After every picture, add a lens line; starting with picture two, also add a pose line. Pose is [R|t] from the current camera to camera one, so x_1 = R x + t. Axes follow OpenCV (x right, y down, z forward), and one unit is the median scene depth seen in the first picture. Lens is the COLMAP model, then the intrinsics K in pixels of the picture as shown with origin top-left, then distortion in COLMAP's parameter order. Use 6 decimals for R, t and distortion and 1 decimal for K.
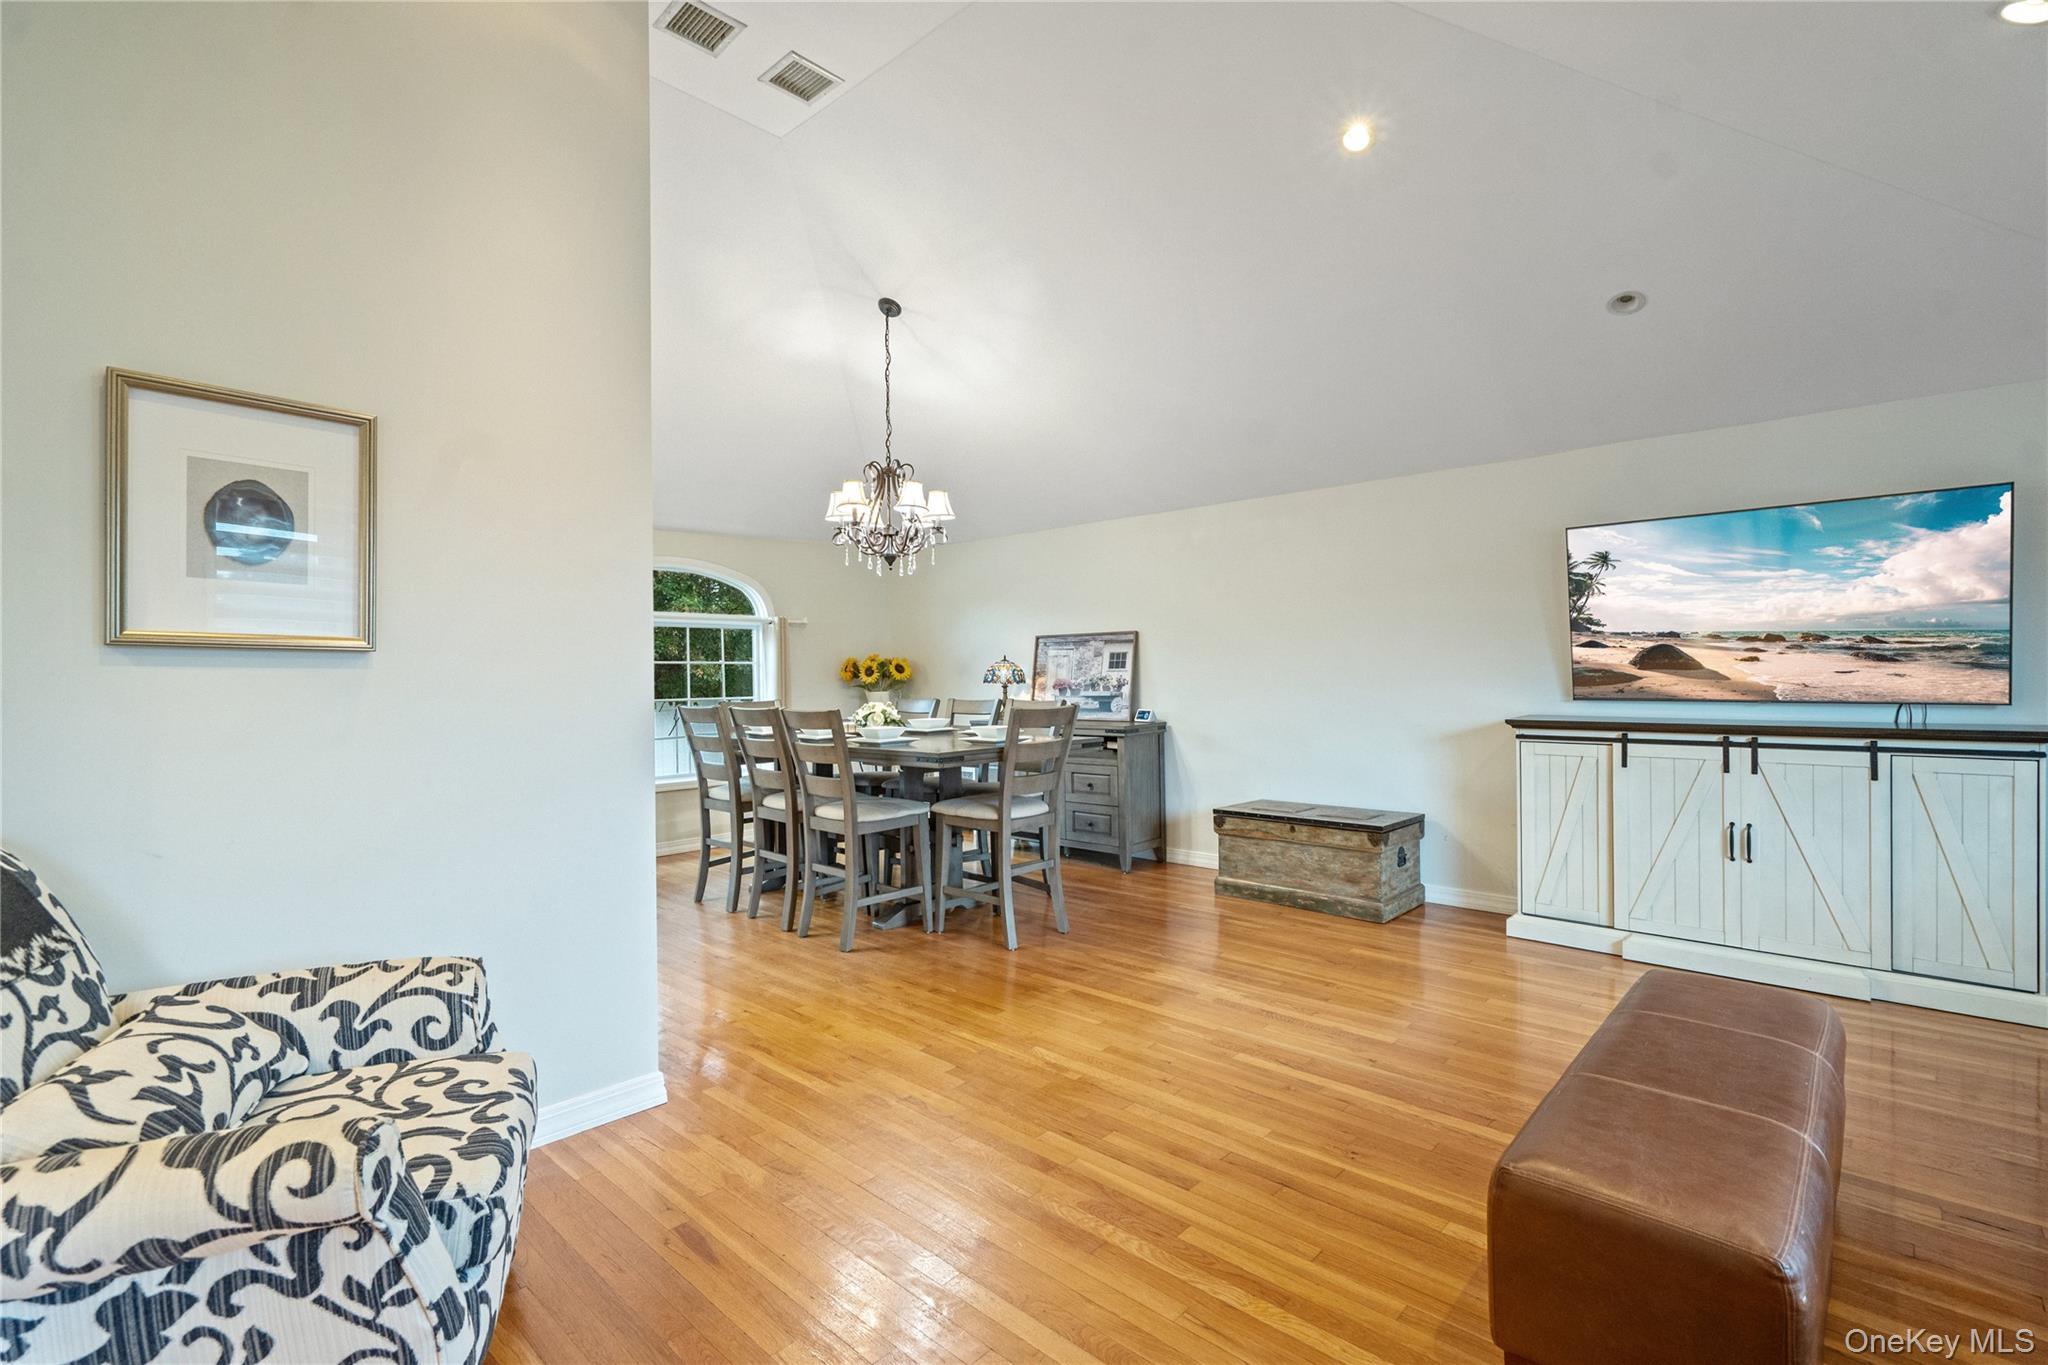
lens RADIAL K [[937.9, 0, 1029.5], [0, 937.9, 680.0], [0, 0, 1]] dist [-0.009050, 0.004160]
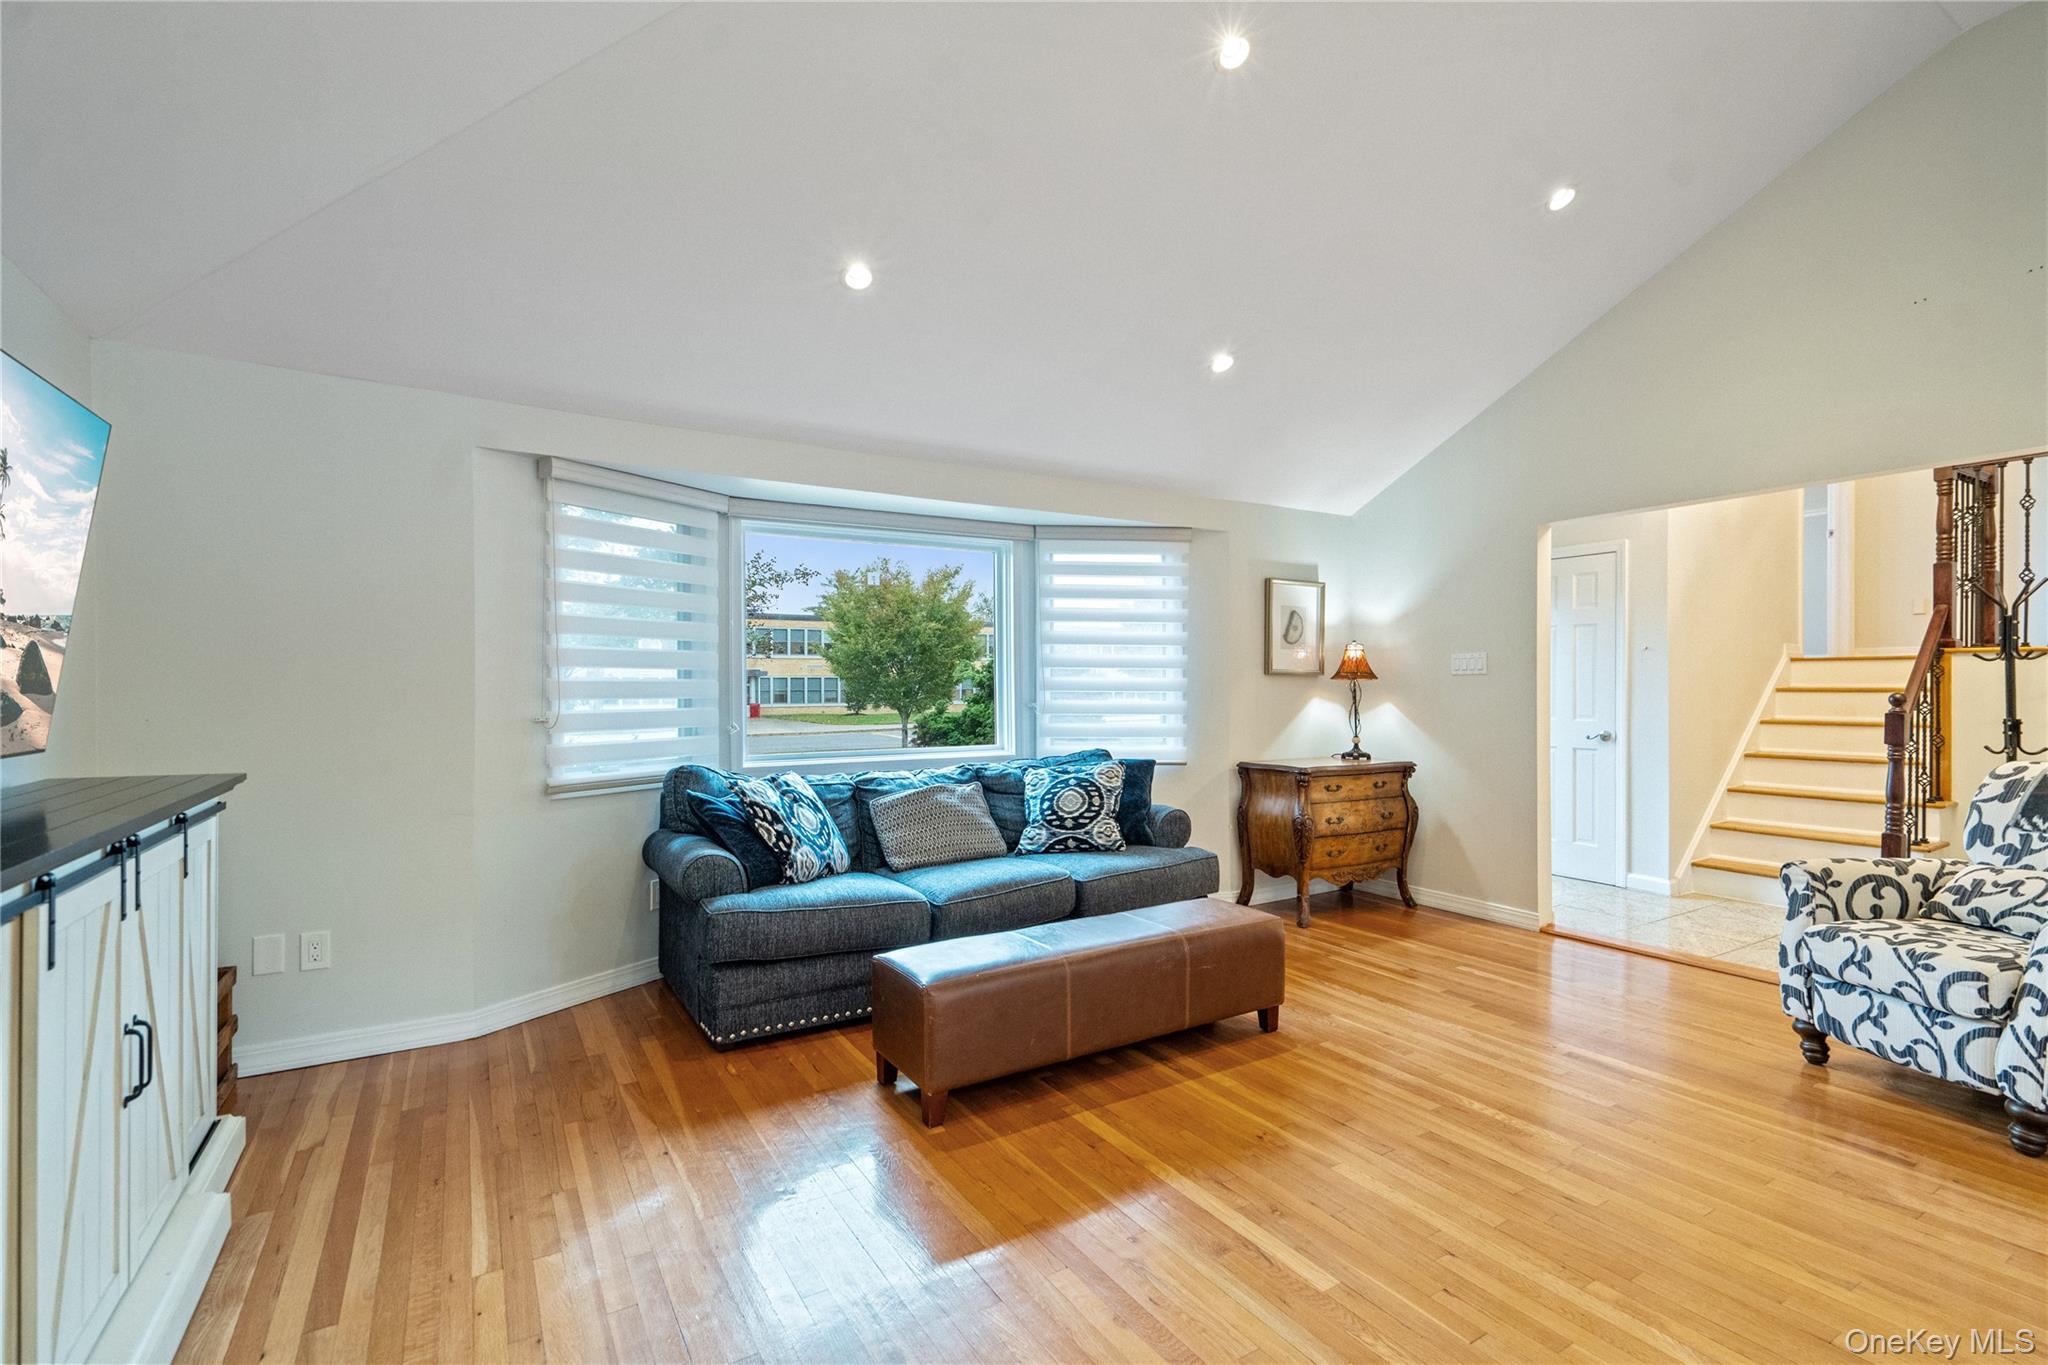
lens RADIAL K [[937.9, 0, 1026.6], [0, 937.9, 685.4], [0, 0, 1]] dist [-0.009050, 0.004160]
pose [[-0.960815, 0.006894, 0.277104, 0.408189], [0.009870, 0.999908, 0.009345, -0.025050], [-0.277014, 0.011713, -0.960795, 2.820635]]
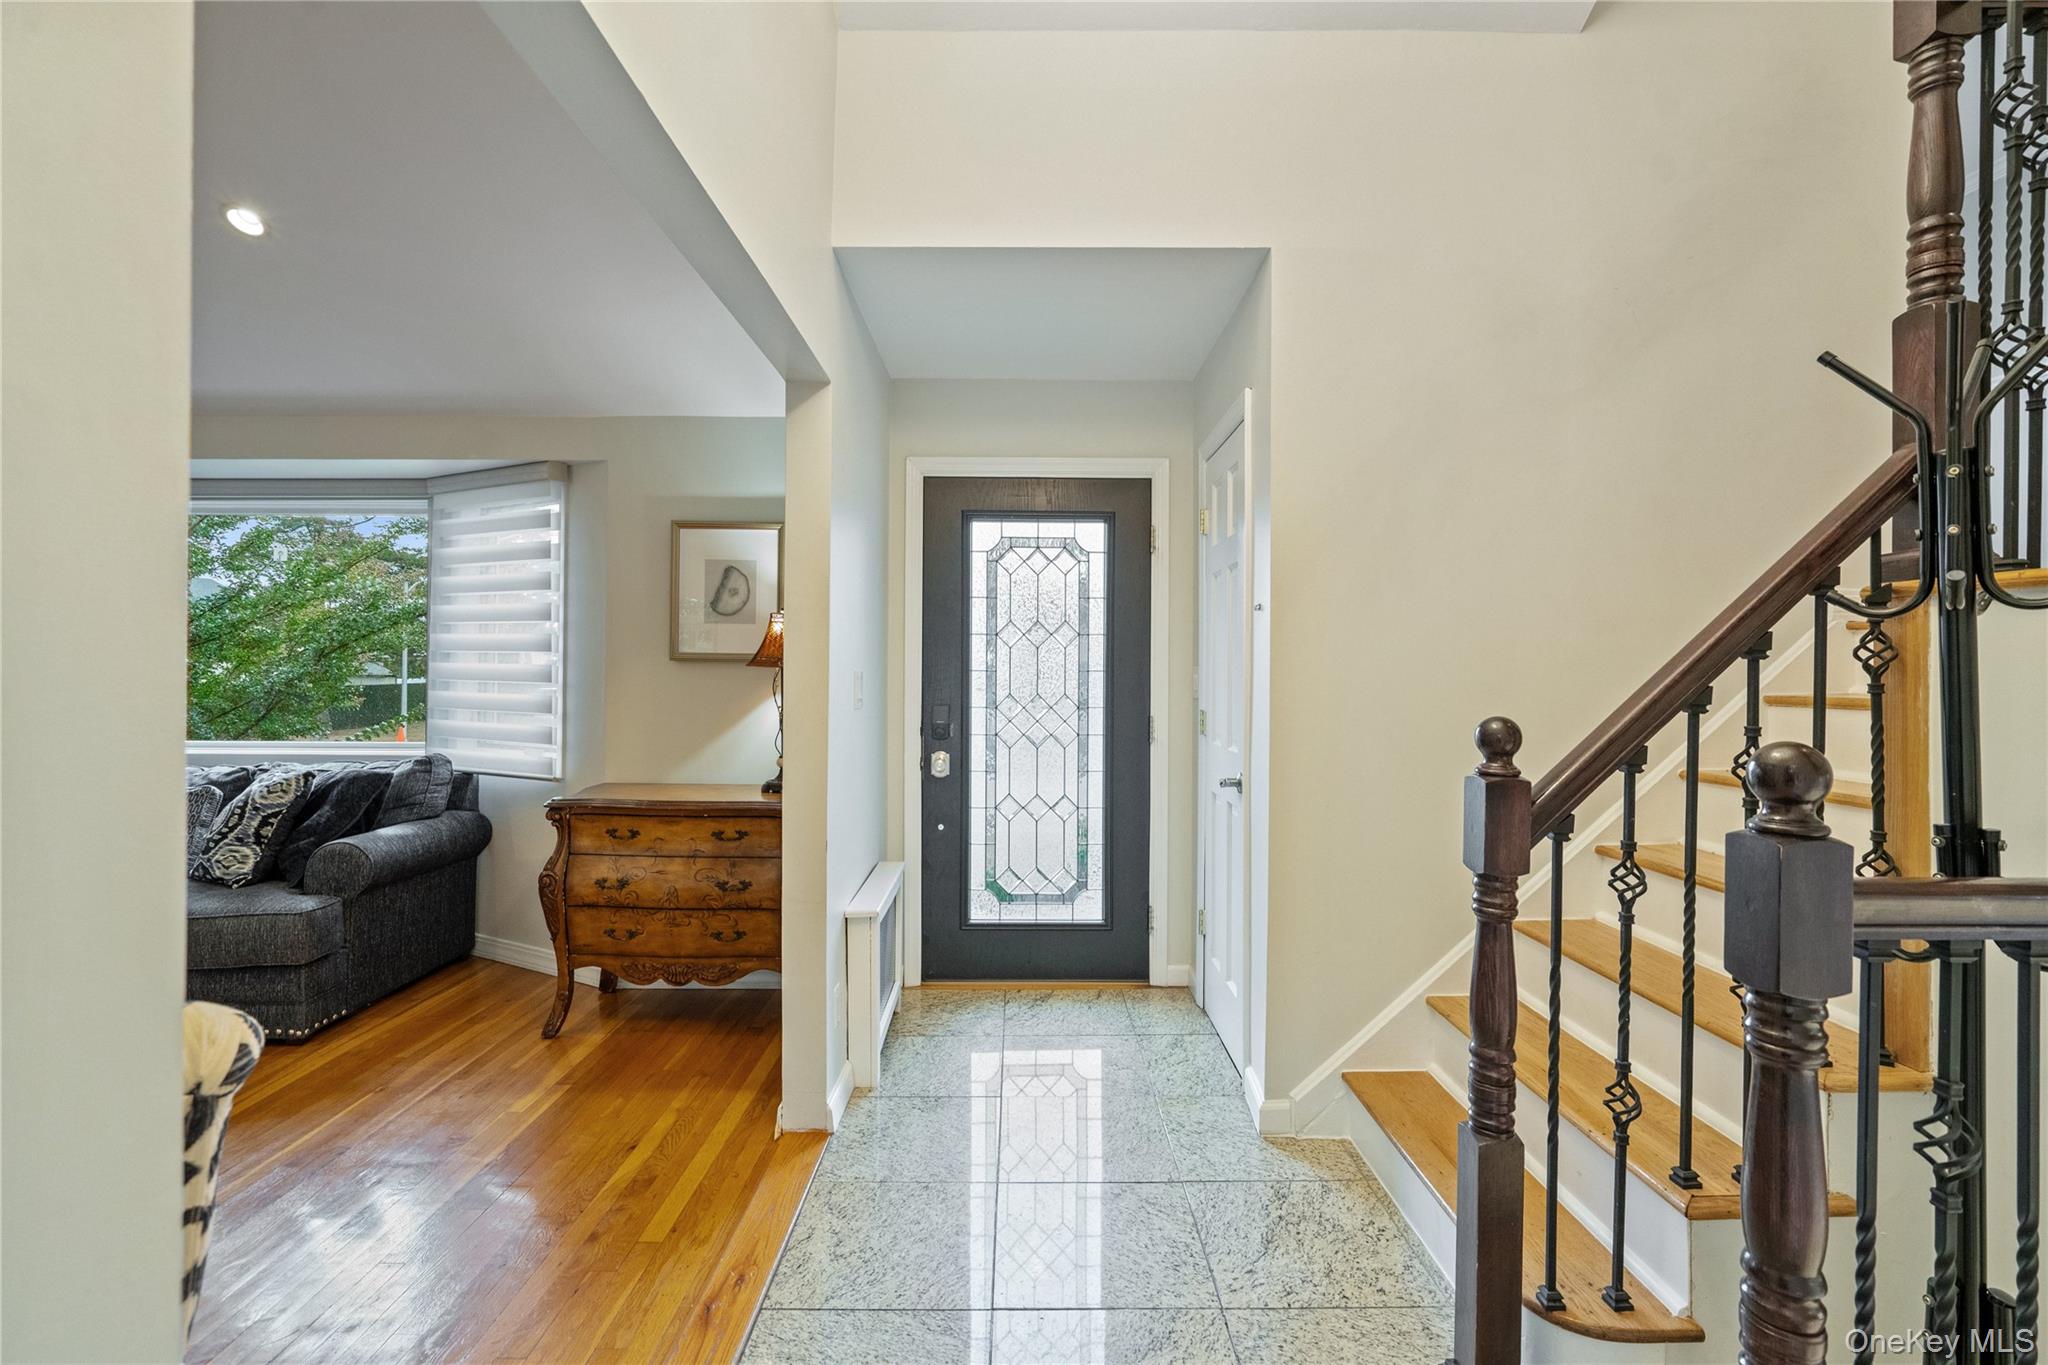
lens RADIAL K [[937.9, 0, 1028.2], [0, 937.9, 666.3], [0, 0, 1]] dist [-0.009050, 0.004160]
pose [[-0.682171, 0.002988, 0.731186, -0.519693], [0.003148, 0.999994, -0.001150, -0.016117], [-0.731185, 0.001517, -0.682177, 1.757124]]
